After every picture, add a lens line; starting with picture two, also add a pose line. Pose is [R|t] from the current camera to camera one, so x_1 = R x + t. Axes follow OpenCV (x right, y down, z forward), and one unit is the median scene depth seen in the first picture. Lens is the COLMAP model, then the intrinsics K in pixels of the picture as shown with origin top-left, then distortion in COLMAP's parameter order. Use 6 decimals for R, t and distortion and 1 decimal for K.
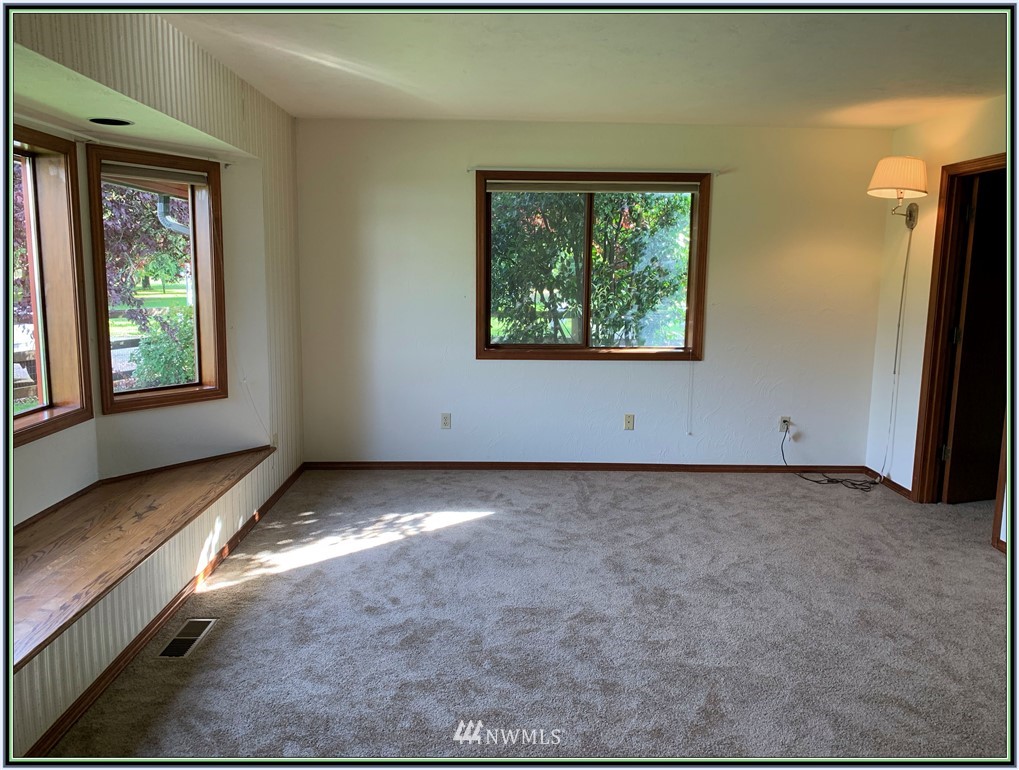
lens RADIAL K [[767.3, 0, 510.8], [0, 767.3, 362.4], [0, 0, 1]] dist [0.057834, 0.002597]
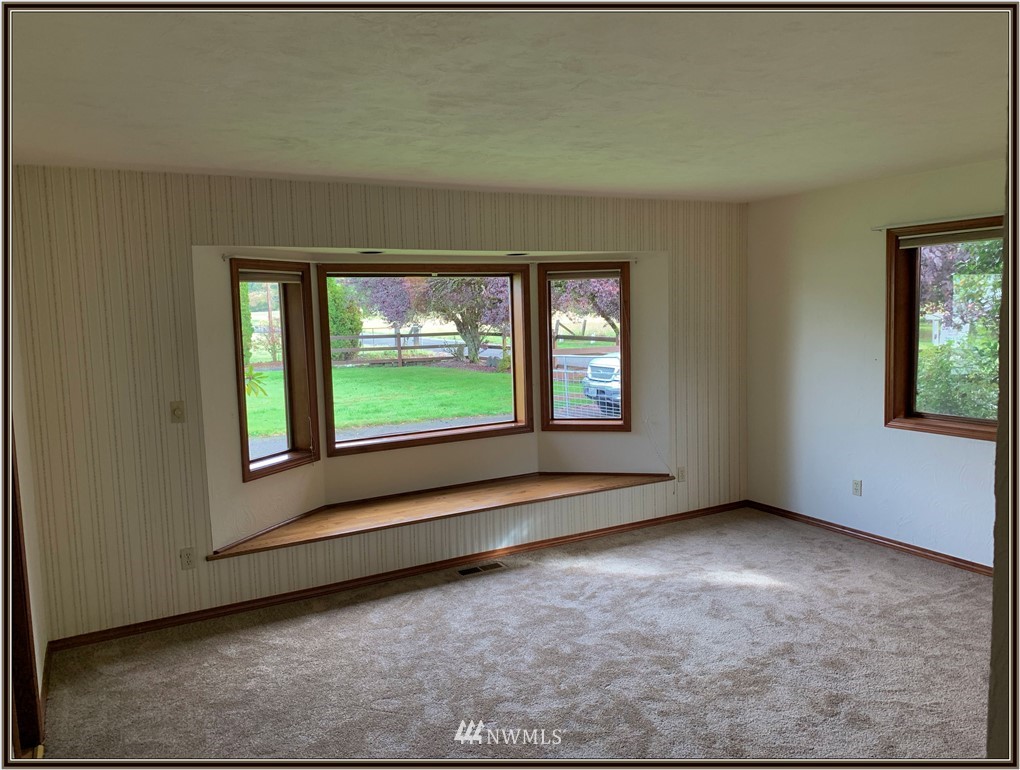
lens RADIAL K [[763.6, 0, 509.0], [0, 763.6, 370.5], [0, 0, 1]] dist [0.009401, 0.007607]
pose [[0.446236, 0.042652, -0.893899, 0.831898], [-0.082428, 0.996576, 0.006403, -0.058229], [0.891111, 0.070825, 0.448224, 0.258380]]
